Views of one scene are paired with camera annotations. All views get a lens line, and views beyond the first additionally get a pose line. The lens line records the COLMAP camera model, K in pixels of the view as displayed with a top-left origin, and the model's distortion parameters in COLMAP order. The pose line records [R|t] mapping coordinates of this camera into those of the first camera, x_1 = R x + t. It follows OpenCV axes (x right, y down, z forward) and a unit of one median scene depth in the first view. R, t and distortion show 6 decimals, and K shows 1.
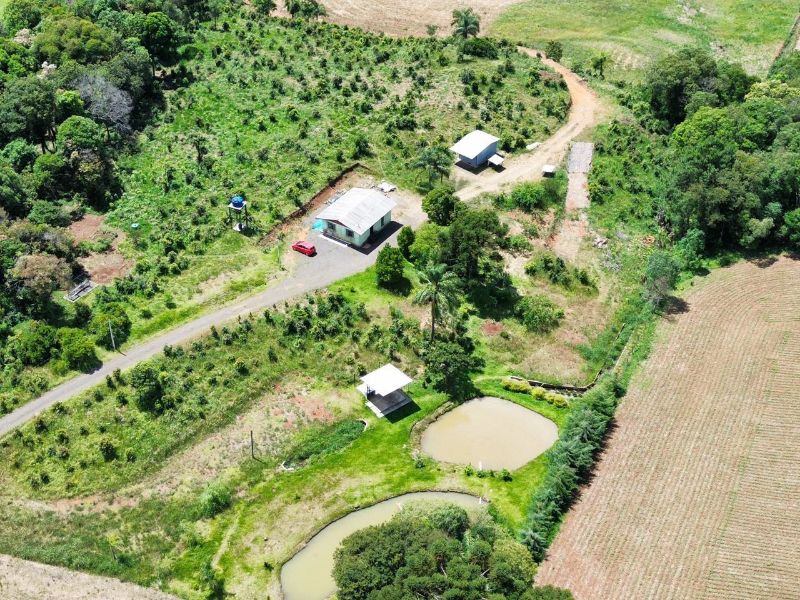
lens RADIAL K [[1122.3, 0, 400.0], [0, 1122.3, 300.0], [0, 0, 1]] dist [0.114601, -0.304617]
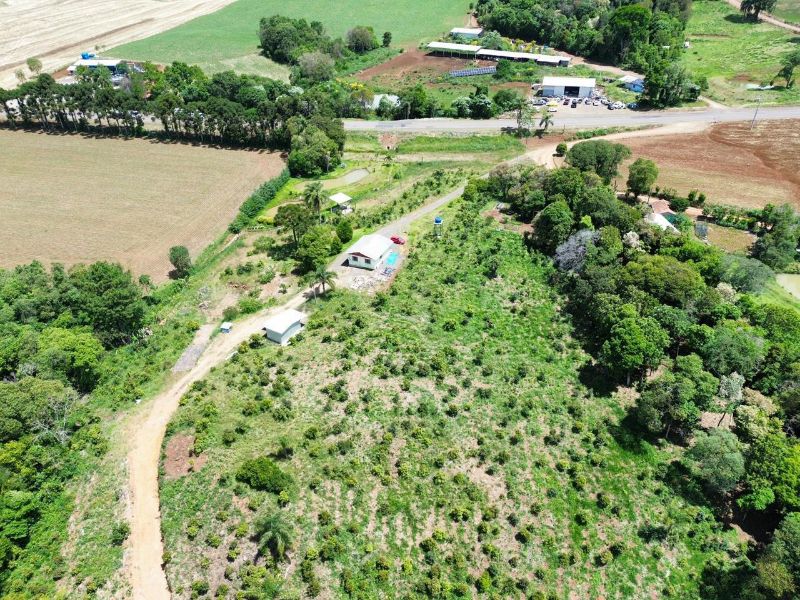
lens RADIAL K [[560.7, 0, 400.0], [0, 560.7, 300.0], [0, 0, 1]] dist [0.094734, -0.112427]
pose [[-0.988687, 0.085714, -0.123091, 0.022151], [-0.089451, 0.321804, 0.942571, -0.820764], [0.120402, 0.942918, -0.310496, 1.355371]]
